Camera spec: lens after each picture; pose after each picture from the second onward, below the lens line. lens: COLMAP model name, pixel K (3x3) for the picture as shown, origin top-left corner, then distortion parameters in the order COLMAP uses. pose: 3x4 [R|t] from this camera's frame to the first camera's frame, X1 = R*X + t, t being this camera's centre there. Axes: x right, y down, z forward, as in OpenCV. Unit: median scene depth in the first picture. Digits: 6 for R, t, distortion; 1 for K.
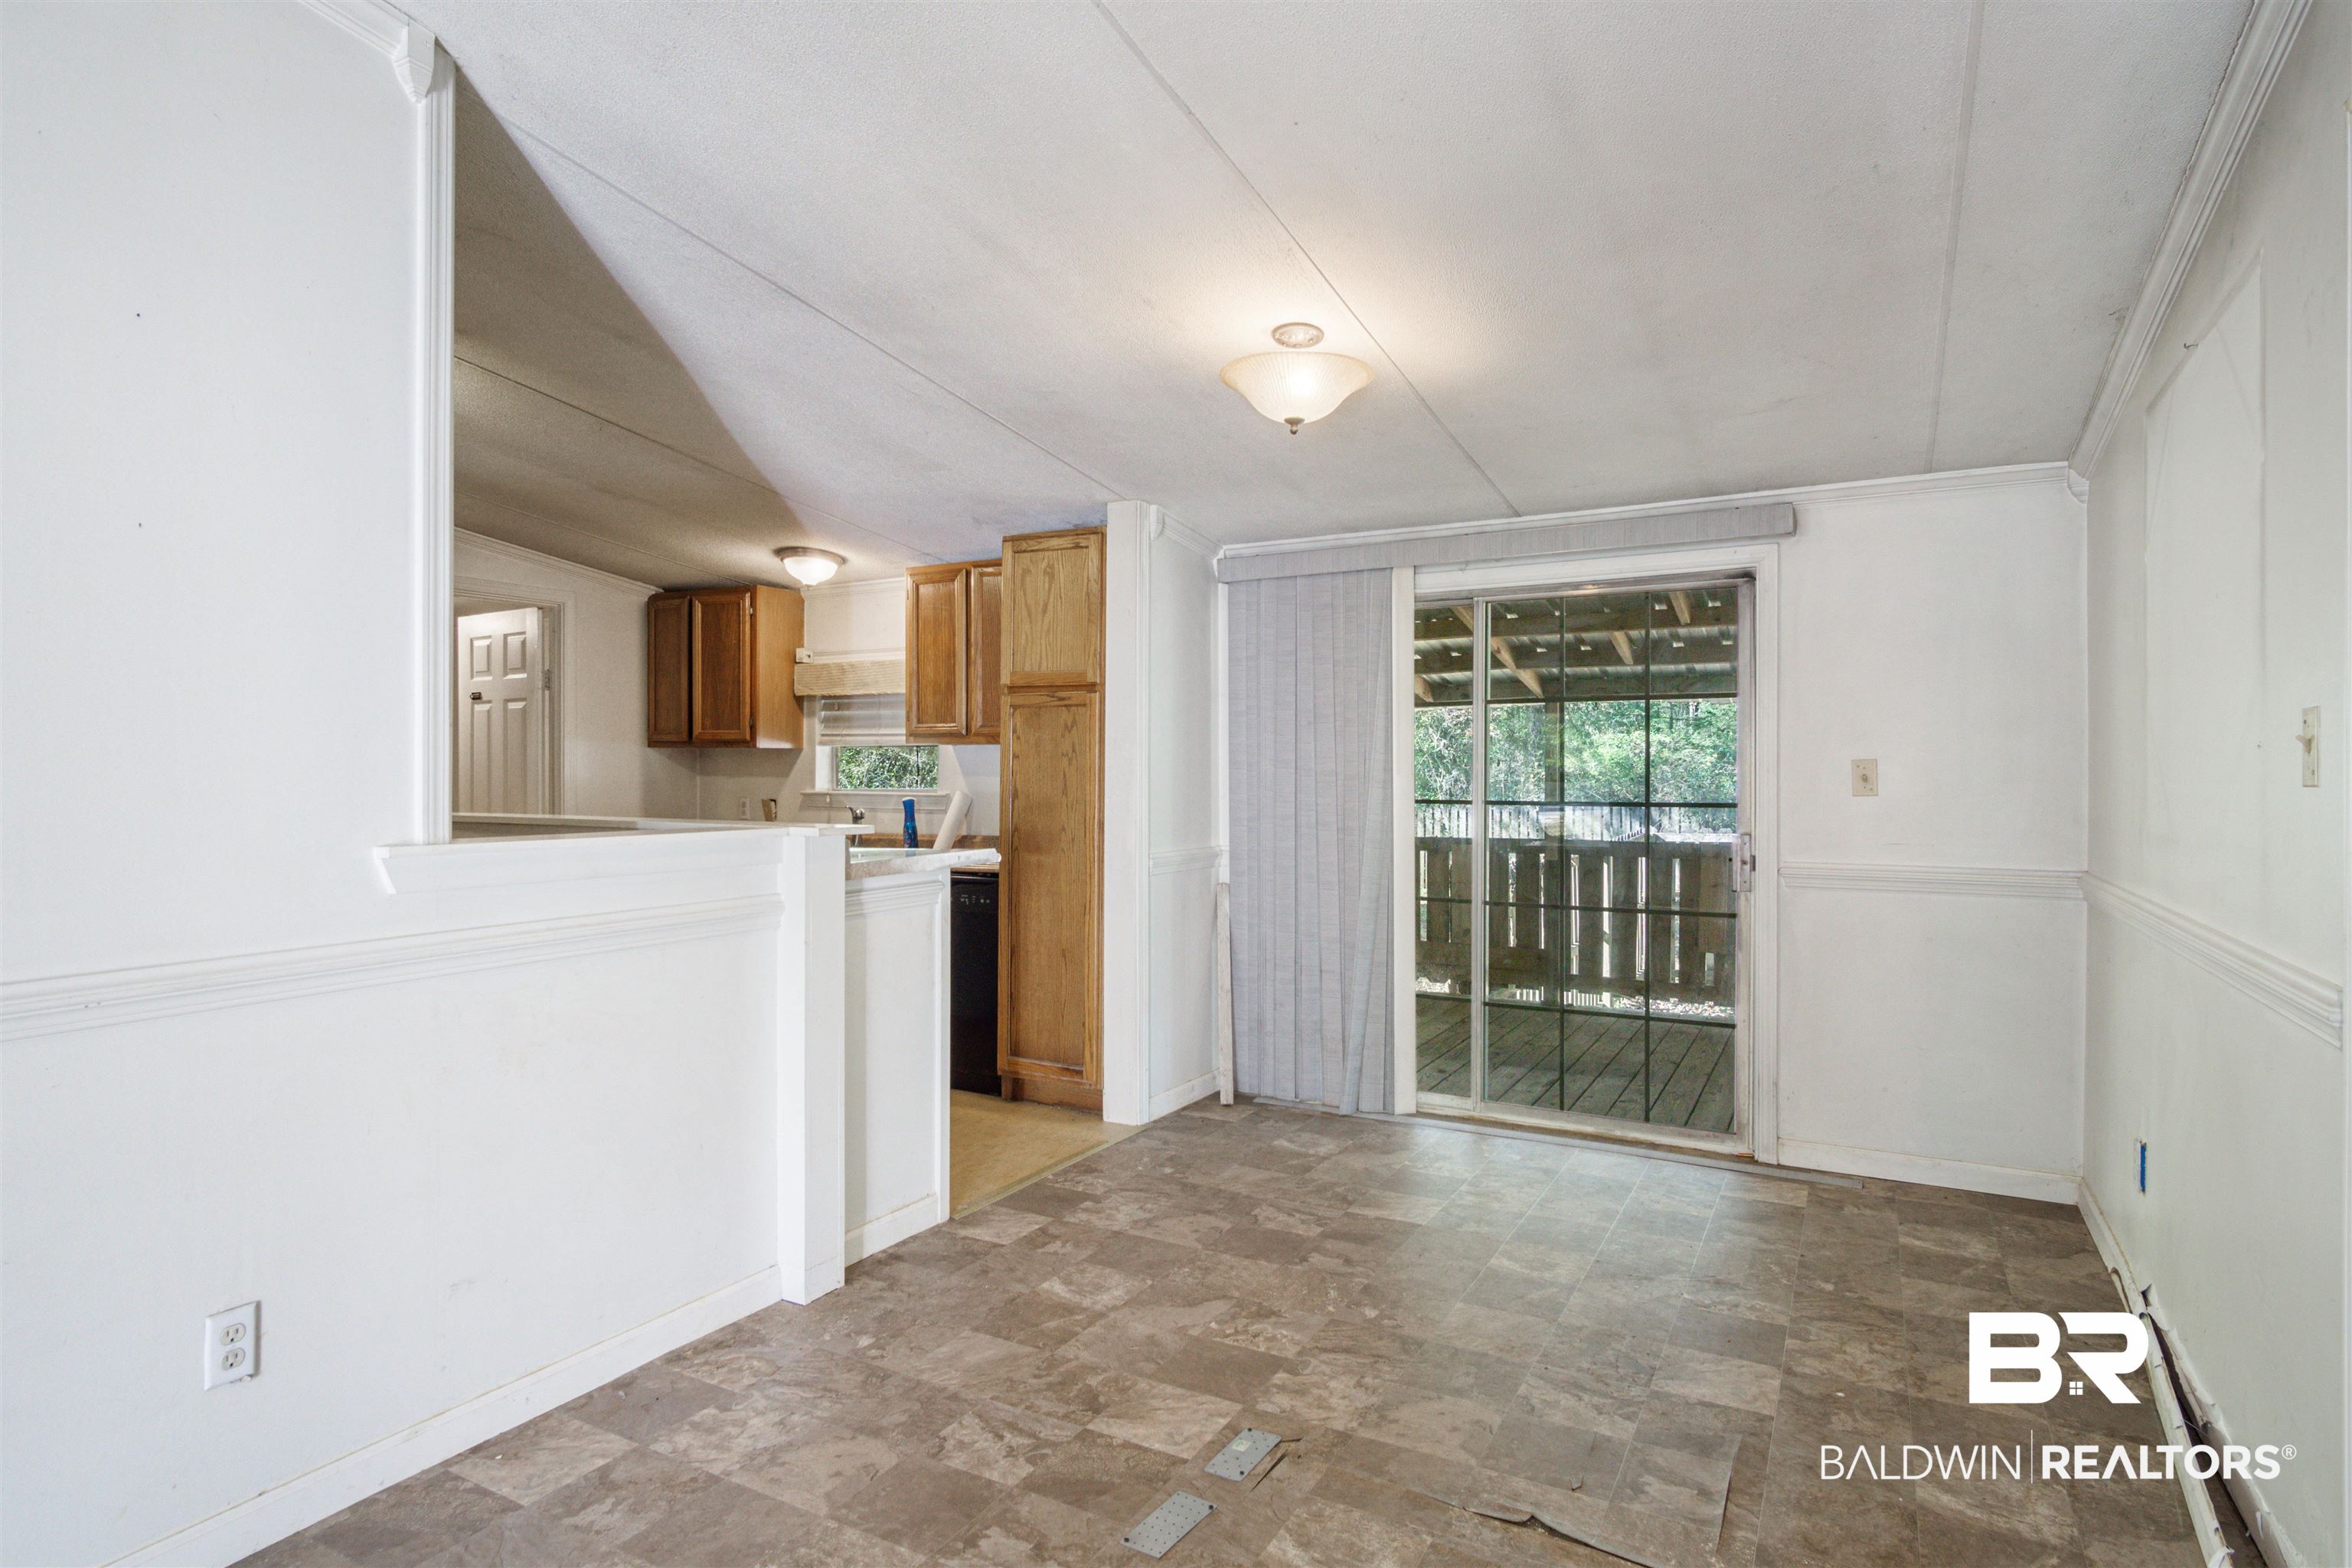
lens RADIAL K [[1266.0, 0, 1172.8], [0, 1266.0, 781.5], [0, 0, 1]] dist [-0.003082, 0.004428]
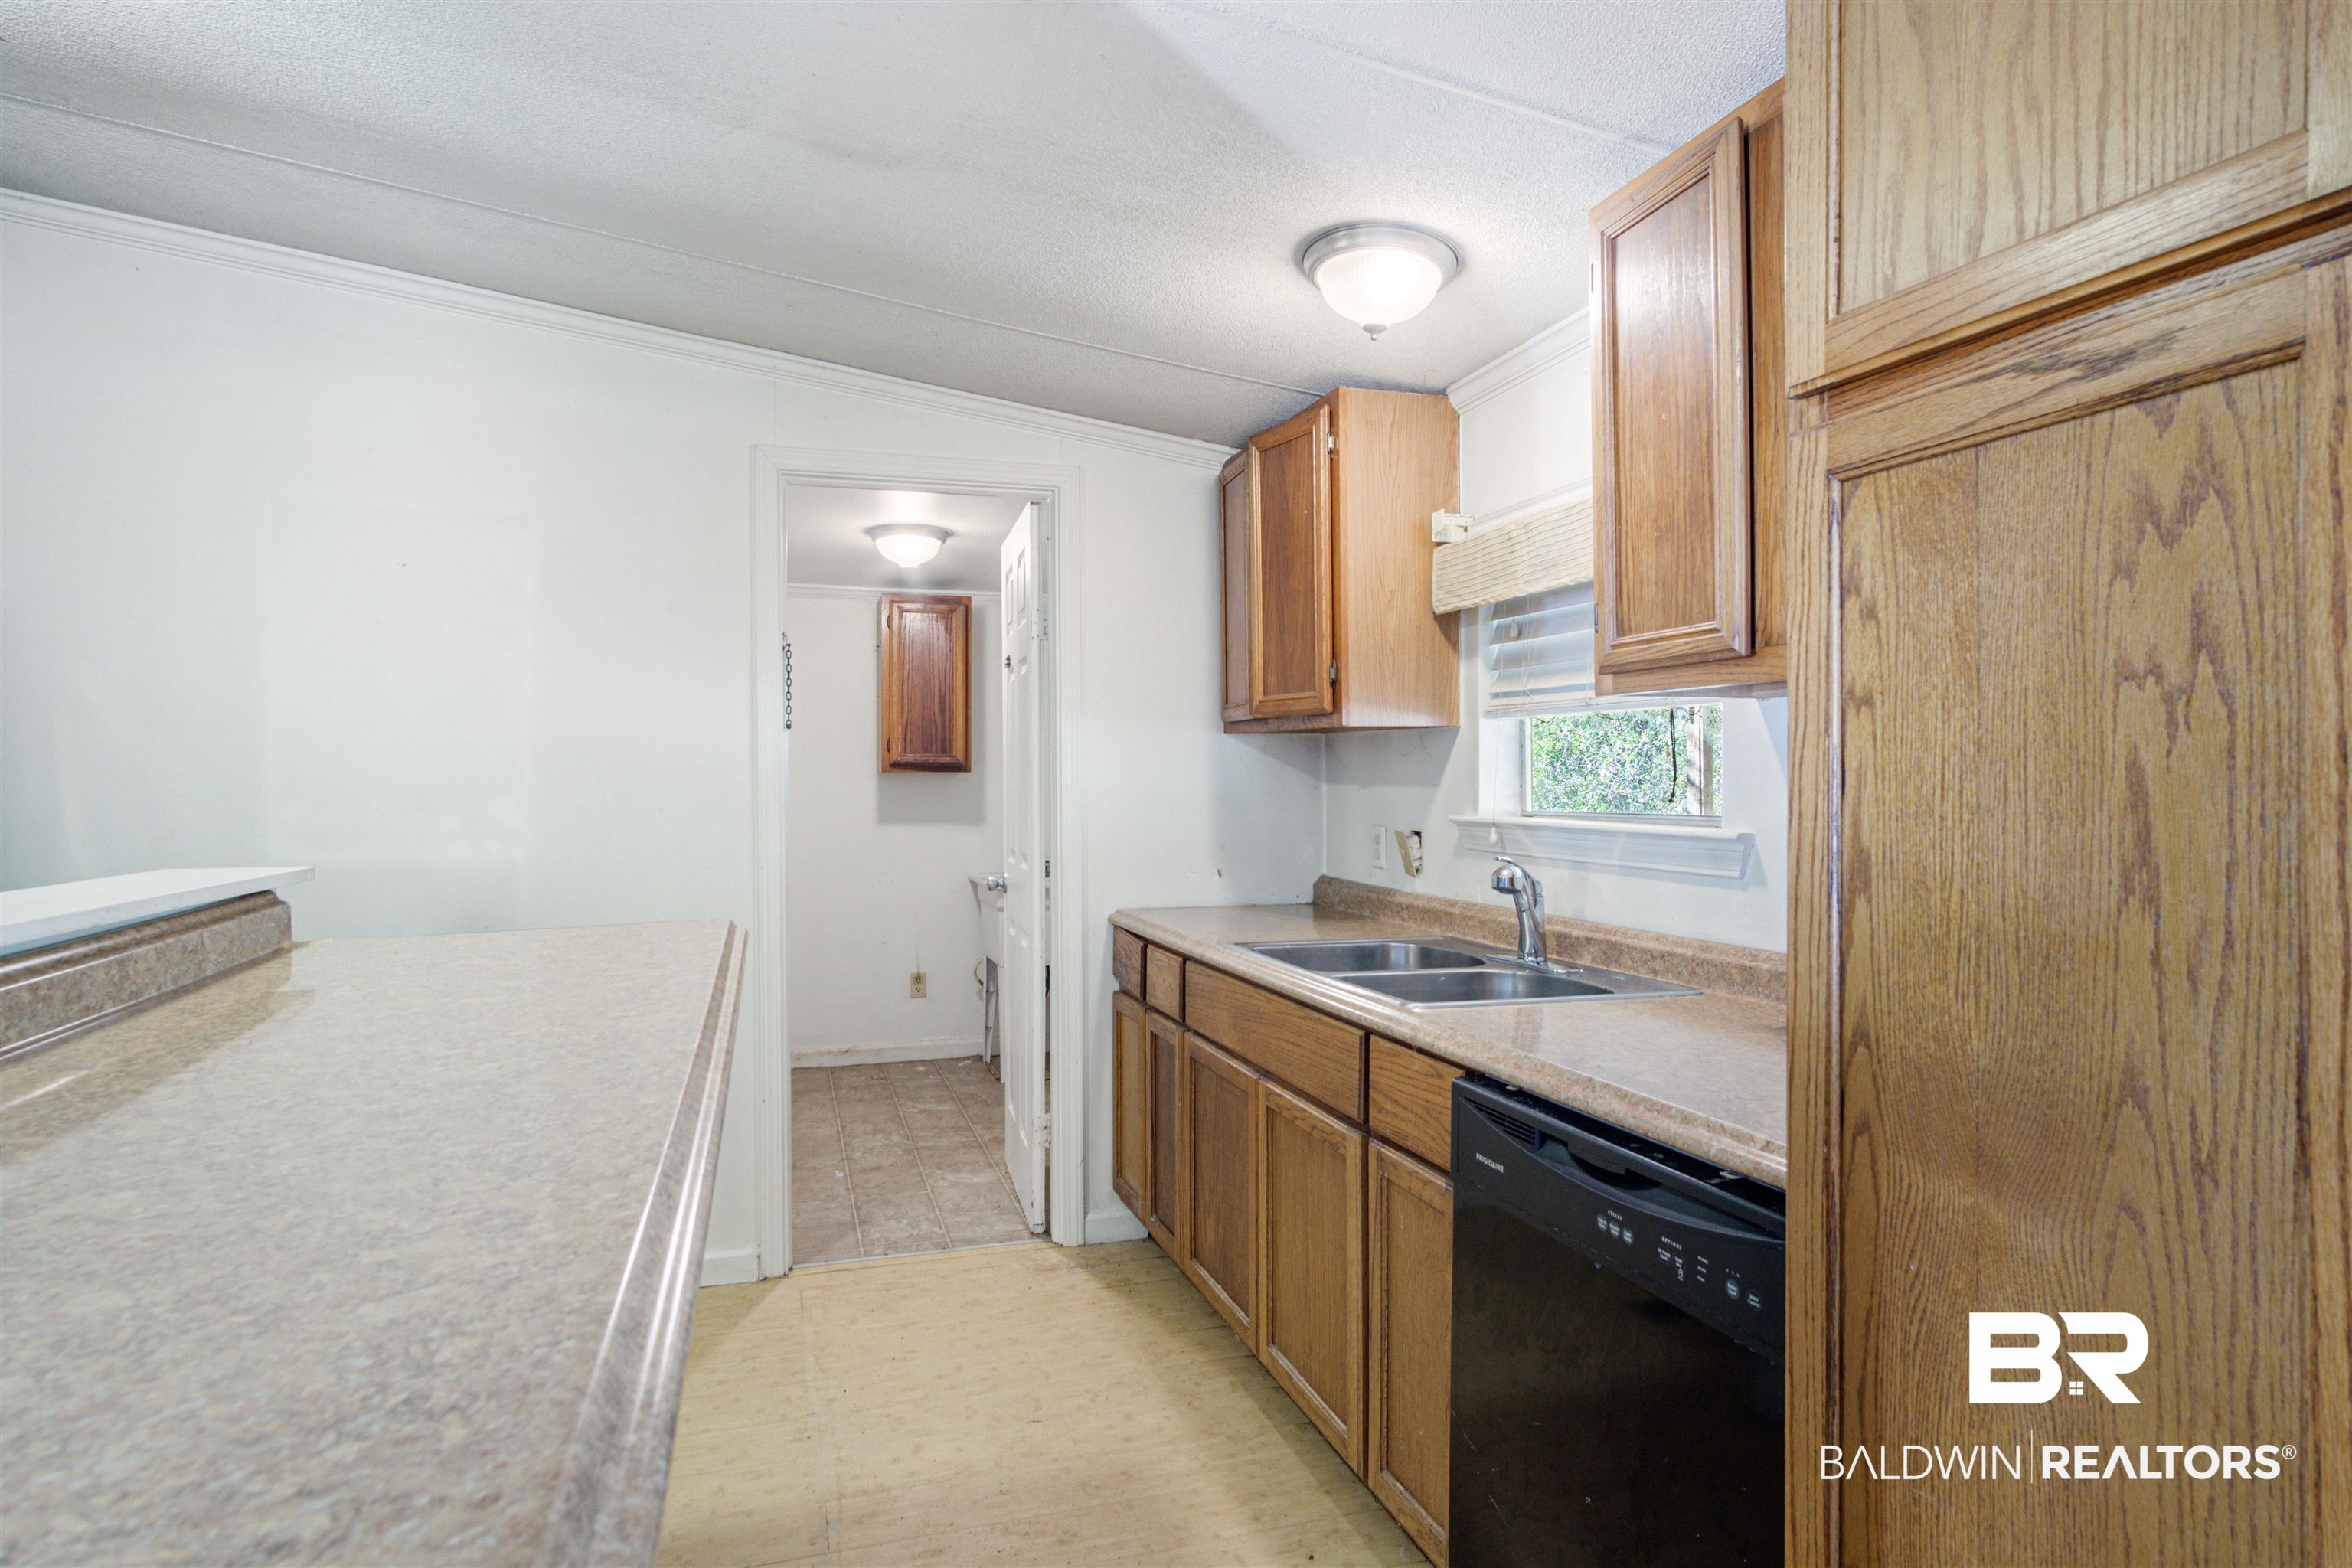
lens RADIAL K [[1266.0, 0, 1171.9], [0, 1266.0, 793.0], [0, 0, 1]] dist [-0.003082, 0.004428]
pose [[0.730275, -0.000196, -0.683153, -0.048953], [0.006612, 0.999955, 0.006781, -0.005190], [0.683121, -0.009469, 0.730244, 0.603261]]
